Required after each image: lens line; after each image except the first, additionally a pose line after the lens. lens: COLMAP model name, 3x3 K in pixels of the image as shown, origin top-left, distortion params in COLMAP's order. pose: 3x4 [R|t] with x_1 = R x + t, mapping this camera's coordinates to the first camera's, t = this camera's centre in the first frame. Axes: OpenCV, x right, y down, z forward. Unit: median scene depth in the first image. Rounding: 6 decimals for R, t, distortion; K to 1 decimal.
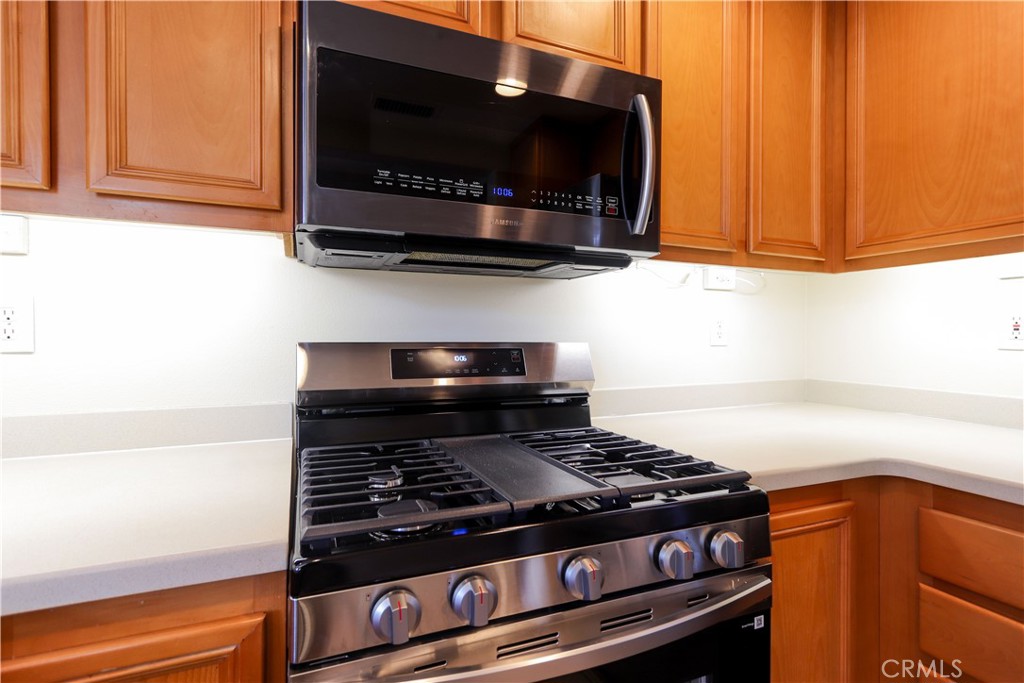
lens RADIAL K [[405.4, 0, 530.8], [0, 405.4, 337.8], [0, 0, 1]] dist [0.000354, -0.000058]
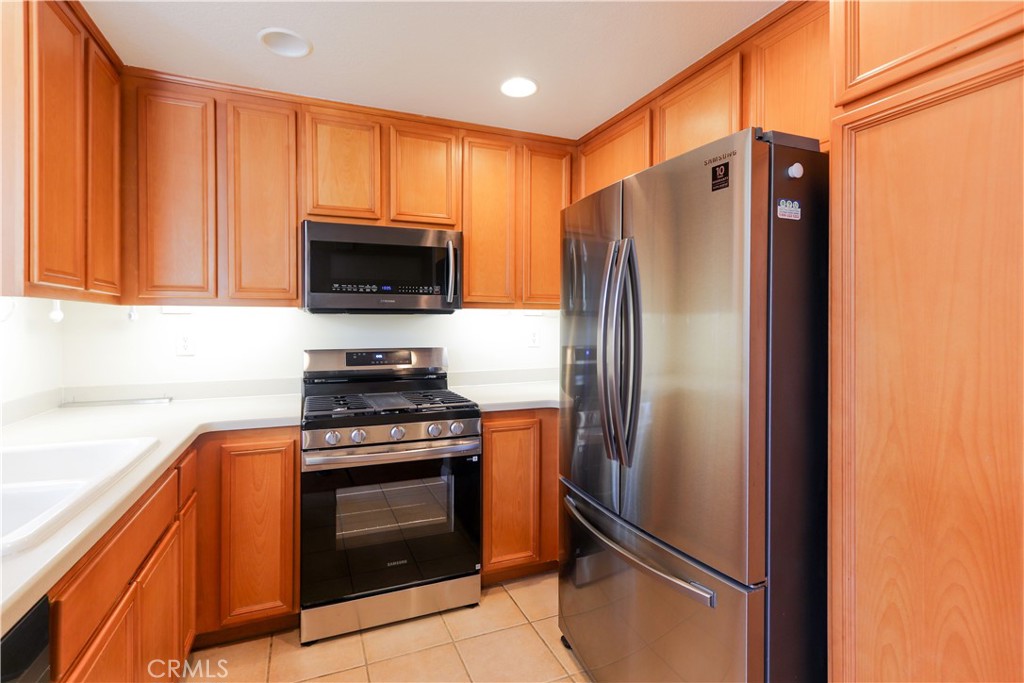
lens RADIAL K [[413.5, 0, 512.2], [0, 413.5, 324.3], [0, 0, 1]] dist [0.007094, -0.000065]
pose [[0.998211, -0.007793, -0.059286, 0.809583], [0.007841, 0.999969, 0.000576, -0.139071], [0.059280, -0.001040, 0.998241, -1.386273]]
